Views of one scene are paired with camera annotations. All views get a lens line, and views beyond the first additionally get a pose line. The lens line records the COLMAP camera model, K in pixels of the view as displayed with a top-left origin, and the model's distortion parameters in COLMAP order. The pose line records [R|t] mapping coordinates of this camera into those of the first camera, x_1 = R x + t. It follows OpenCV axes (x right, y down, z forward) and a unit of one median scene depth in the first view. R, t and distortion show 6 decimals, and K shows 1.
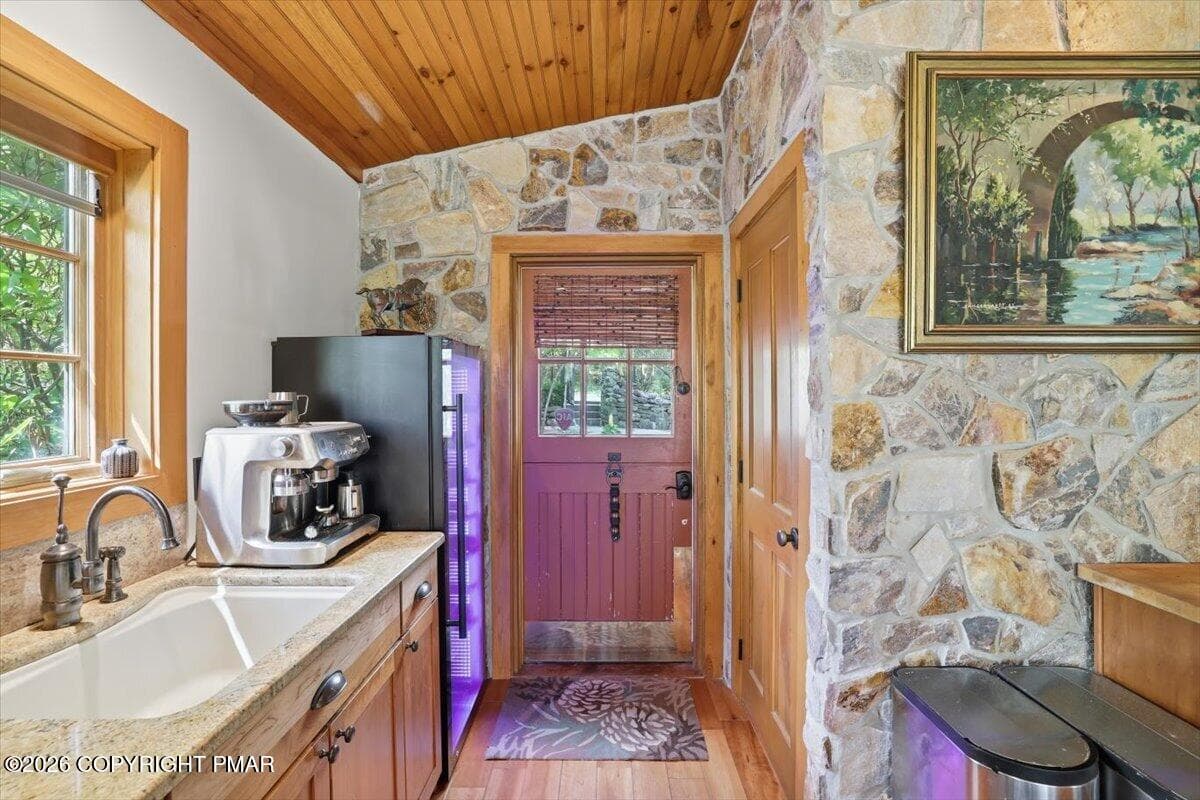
lens RADIAL K [[517.6, 0, 601.9], [0, 517.6, 392.0], [0, 0, 1]] dist [-0.059116, 0.020103]
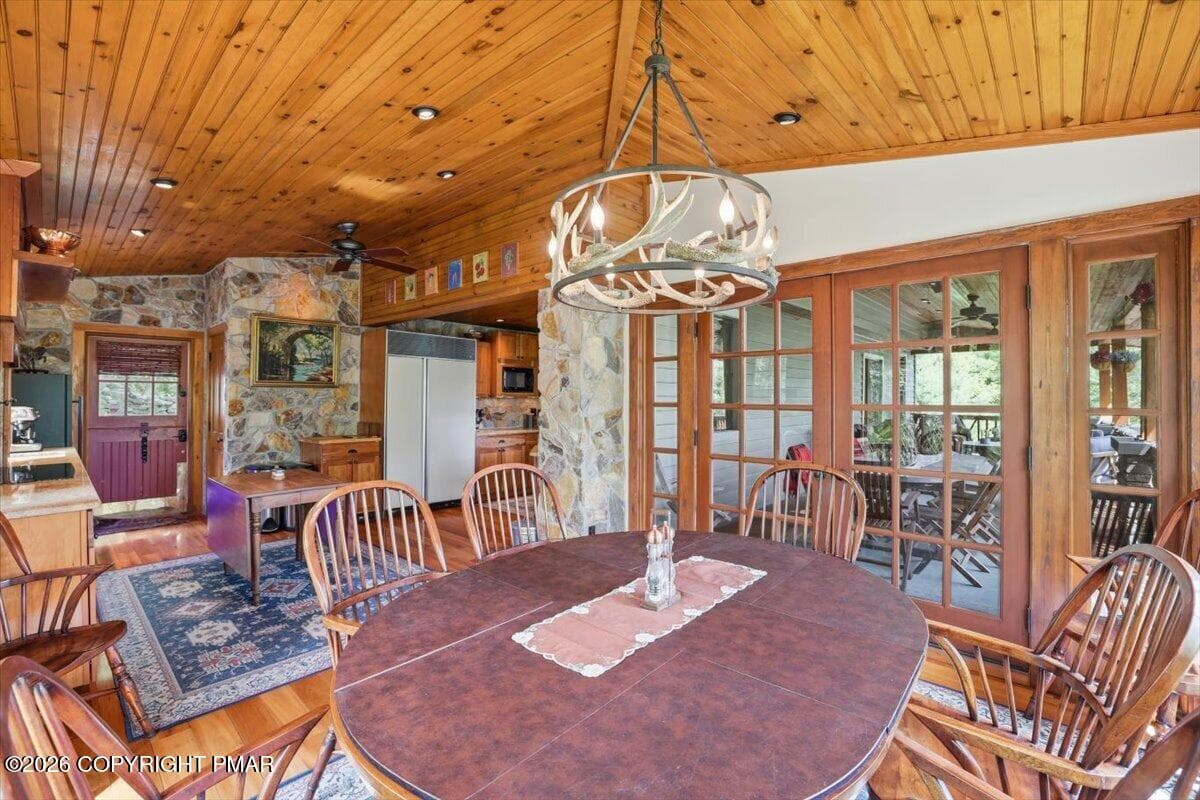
lens RADIAL K [[517.6, 0, 601.9], [0, 517.6, 392.0], [0, 0, 1]] dist [-0.059116, 0.020103]
pose [[0.663121, 0.013359, 0.748393, -0.303439], [-0.007829, 0.999910, -0.010911, -0.006955], [-0.748471, 0.001377, 0.663166, -2.060916]]
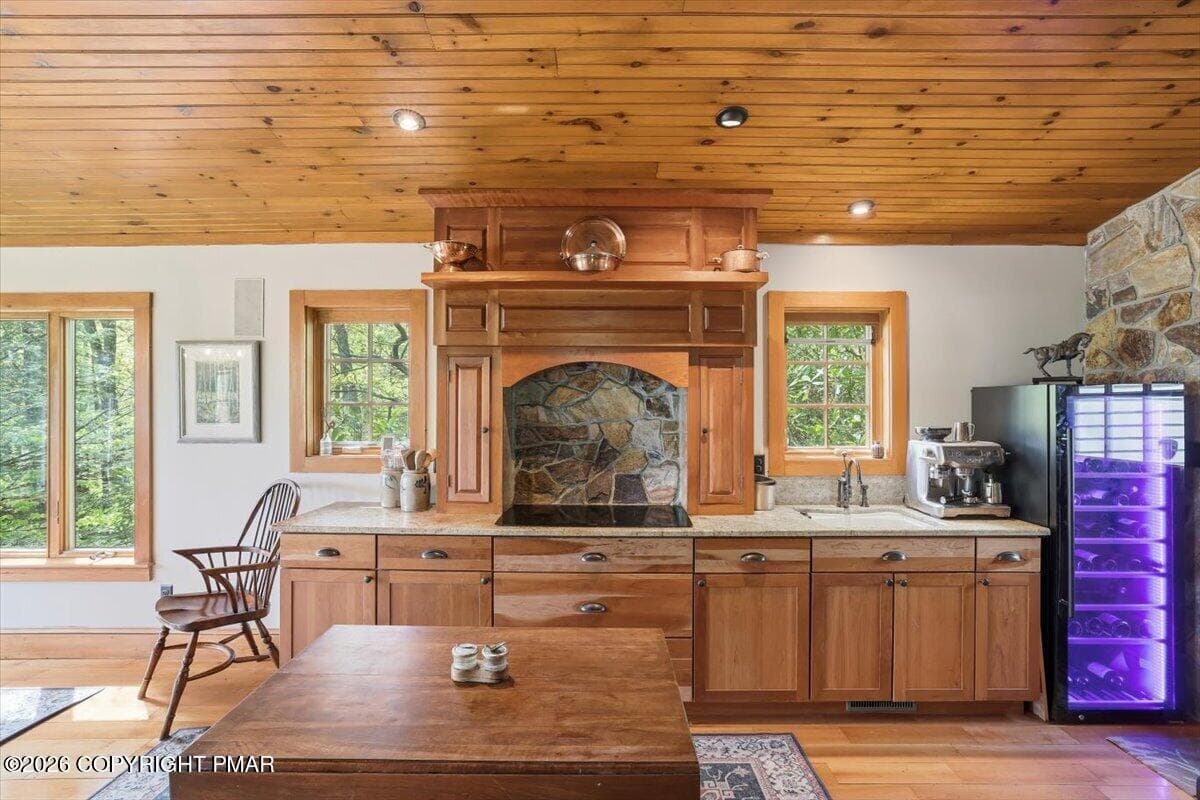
lens RADIAL K [[547.1, 0, 600.0], [0, 547.1, 400.0], [0, 0, 1]] dist [0.001368, 0.001156]
pose [[-0.000095, 0.000685, -1.000000, 0.826545], [0.003114, 0.999995, 0.000684, -0.053786], [0.999995, -0.003114, -0.000097, -0.143622]]
